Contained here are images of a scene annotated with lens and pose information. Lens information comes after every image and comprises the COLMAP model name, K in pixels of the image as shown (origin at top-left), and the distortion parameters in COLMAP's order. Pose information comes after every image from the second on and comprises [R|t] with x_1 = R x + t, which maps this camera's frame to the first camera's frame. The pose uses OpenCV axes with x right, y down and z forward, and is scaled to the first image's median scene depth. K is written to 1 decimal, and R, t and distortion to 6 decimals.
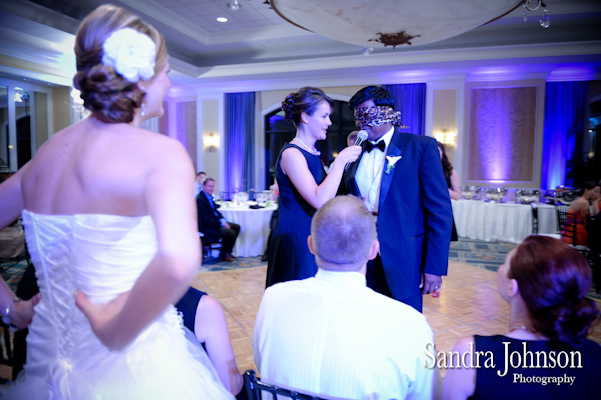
lens RADIAL K [[413.1, 0, 300.5], [0, 413.1, 200.0], [0, 0, 1]] dist [-0.060352, 0.002060]
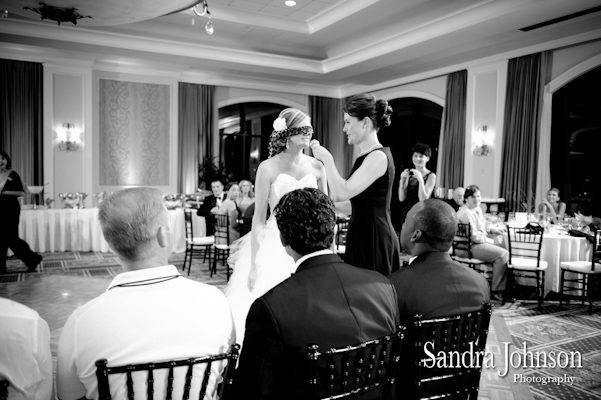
lens RADIAL K [[506.5, 0, 300.5], [0, 506.5, 200.0], [0, 0, 1]] dist [-0.003695, 0.001276]
pose [[0.682540, -0.031492, 0.730169, -0.077995], [0.049823, 0.998752, -0.003497, 0.005519], [-0.729148, 0.038766, 0.683257, -0.020718]]
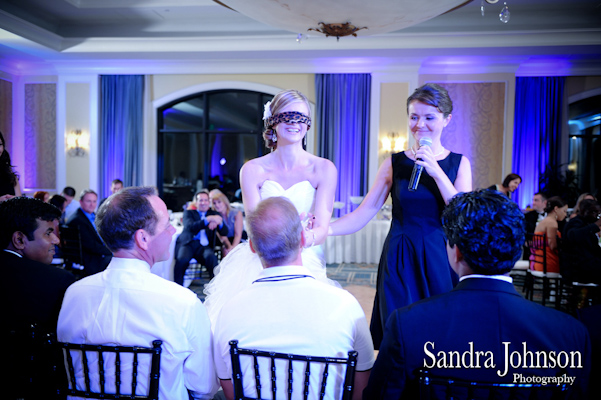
lens RADIAL K [[587.0, 0, 300.5], [0, 587.0, 200.0], [0, 0, 1]] dist [0.017924, 0.013144]
pose [[0.983803, 0.006528, 0.179132, -0.027127], [0.002148, 0.998836, -0.048195, 0.010490], [-0.179238, 0.047799, 0.982644, -0.076110]]
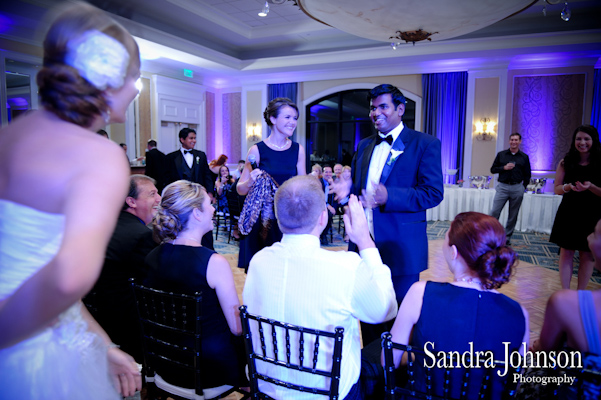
lens RADIAL K [[413.1, 0, 300.5], [0, 413.1, 200.0], [0, 0, 1]] dist [-0.060352, 0.002060]
pose [[0.993236, 0.014967, -0.115147, 0.025584], [-0.011672, 0.999504, 0.029239, 0.000850], [0.115528, -0.027697, 0.992918, -0.035750]]
